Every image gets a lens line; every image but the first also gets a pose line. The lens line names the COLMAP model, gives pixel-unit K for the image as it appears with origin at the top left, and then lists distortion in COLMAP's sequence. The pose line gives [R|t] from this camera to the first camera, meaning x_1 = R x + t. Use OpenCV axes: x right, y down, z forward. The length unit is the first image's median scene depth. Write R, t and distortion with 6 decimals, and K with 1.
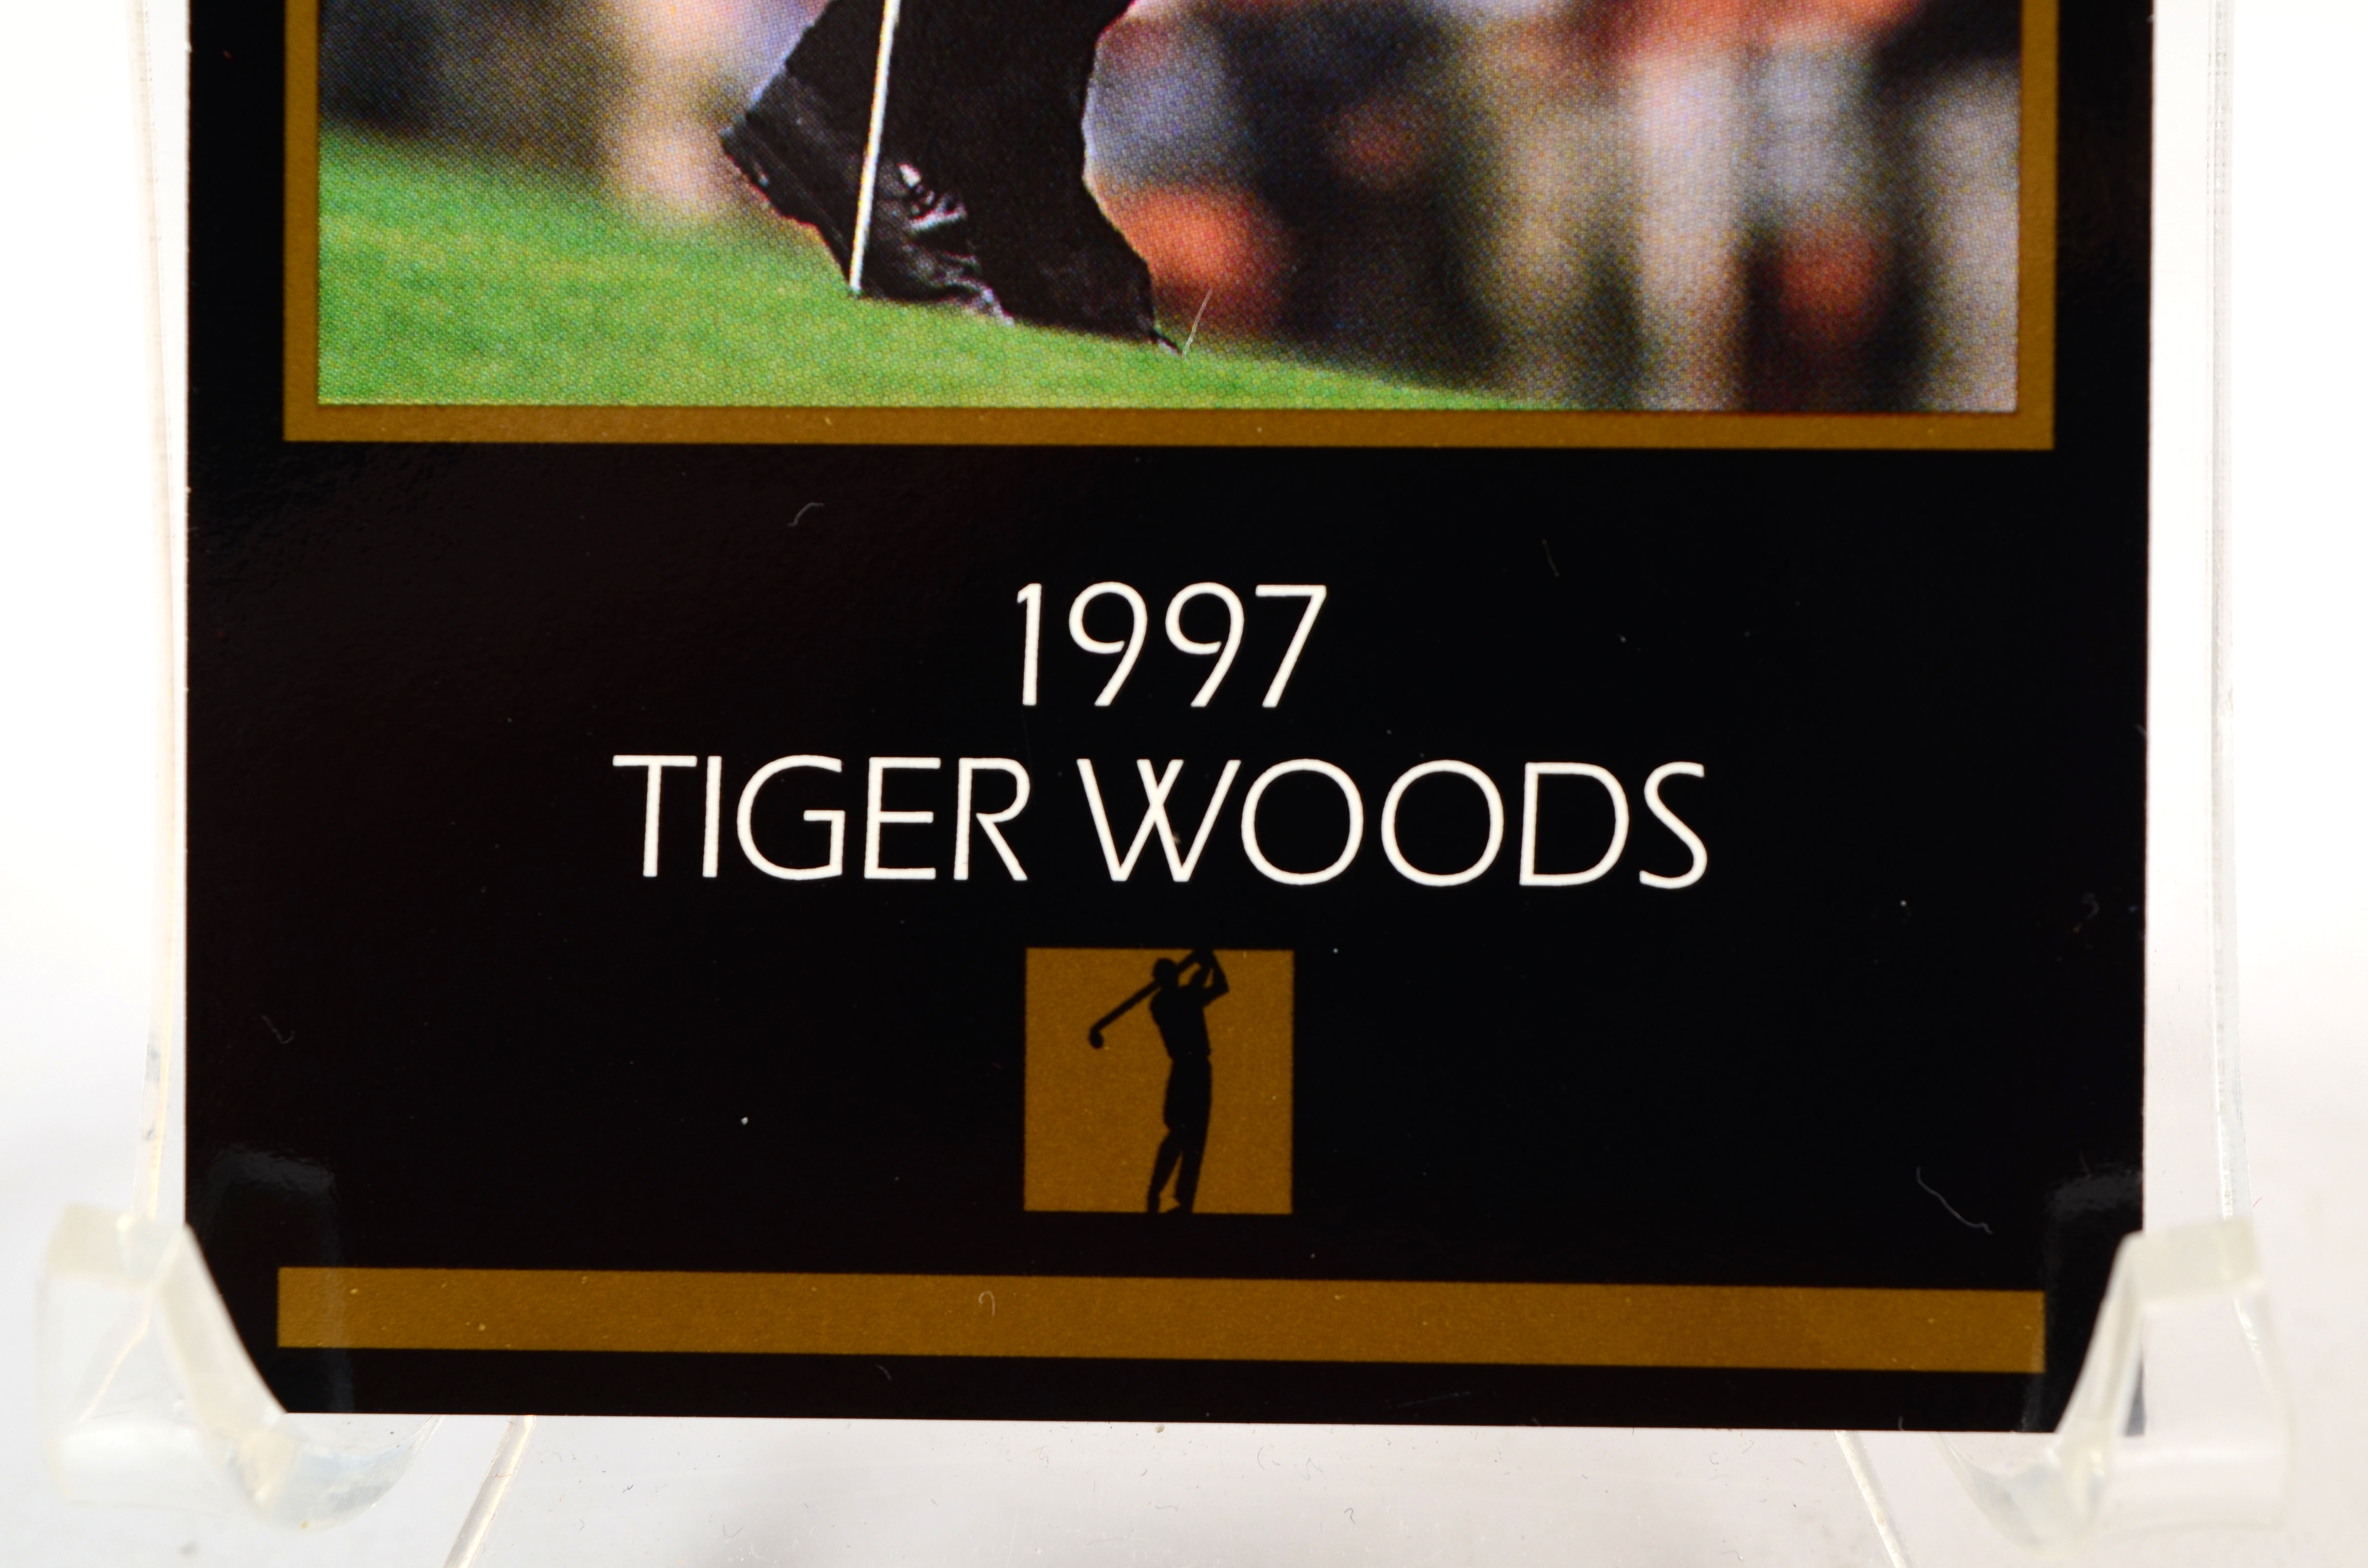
lens RADIAL K [[5628.1, 0, 1184.0], [0, 5628.1, 784.0], [0, 0, 1]] dist [0.037247, 0.091783]
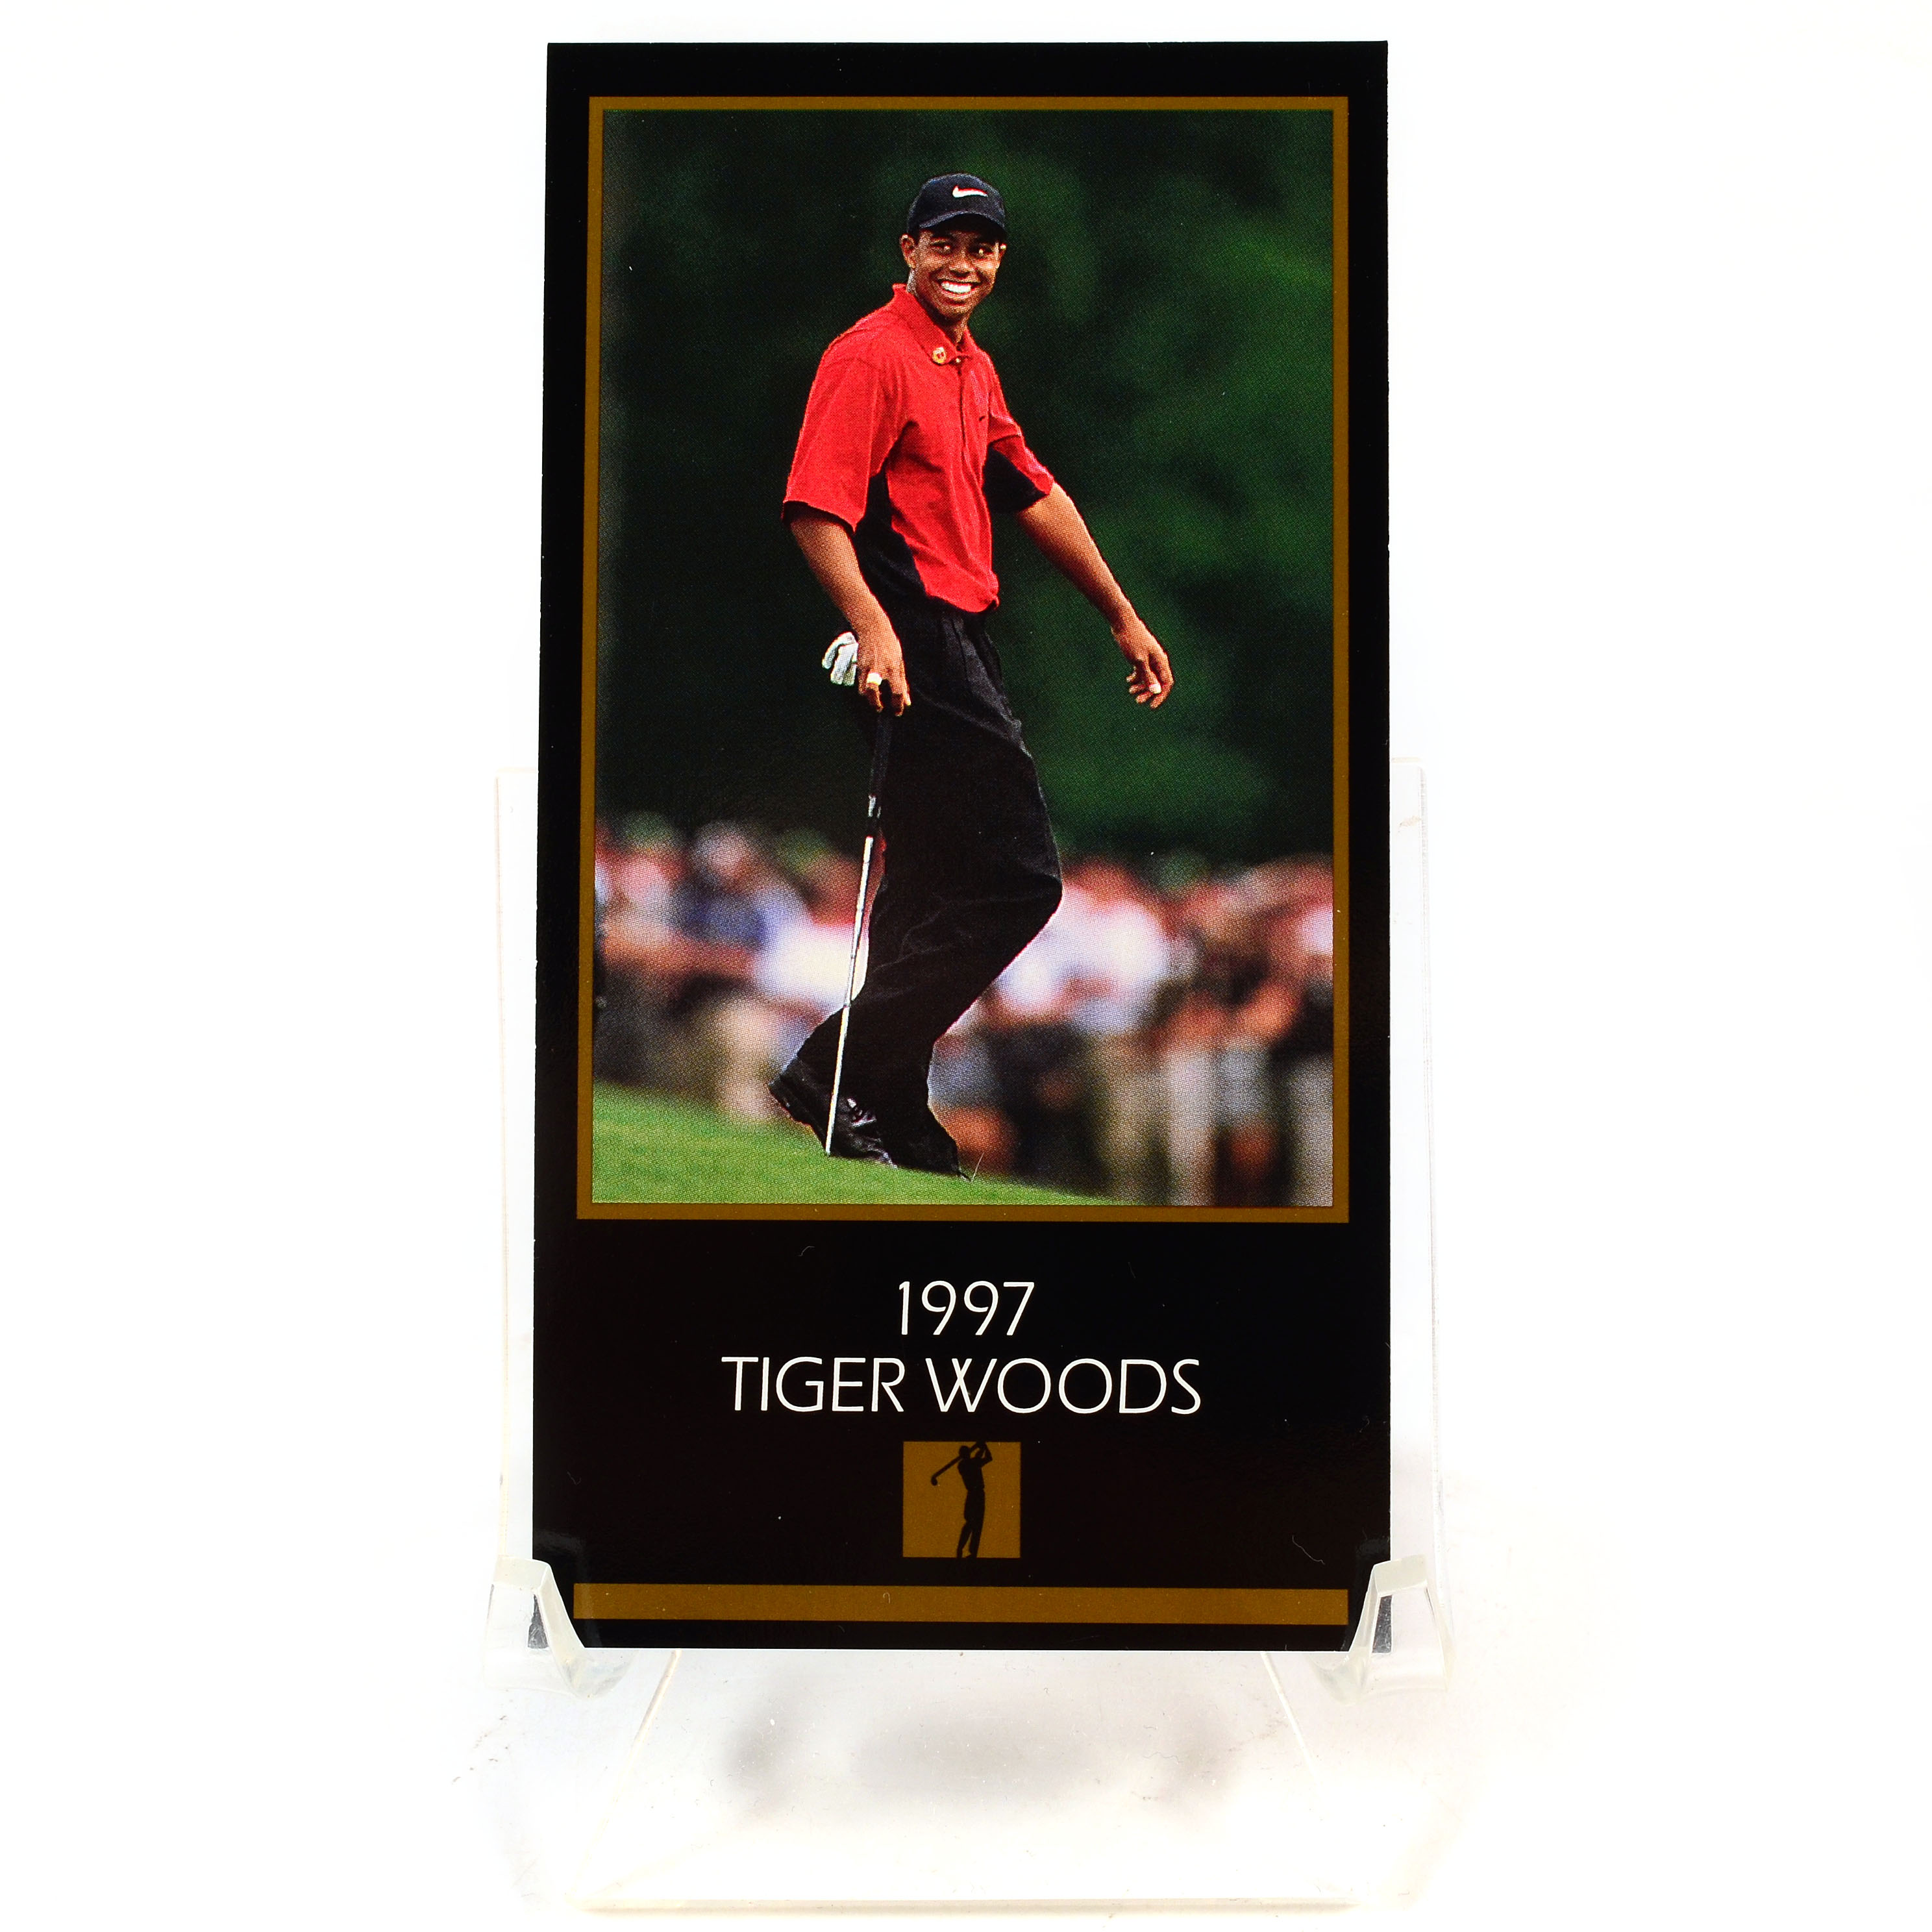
lens RADIAL K [[3968.3, 0, 966.0], [0, 3968.3, 966.0], [0, 0, 1]] dist [-0.047156, 0.027755]
pose [[0.999630, -0.002042, 0.027114, -0.045910], [0.003616, 0.998304, -0.058111, -0.069827], [-0.026950, 0.058188, 0.997942, -0.617142]]
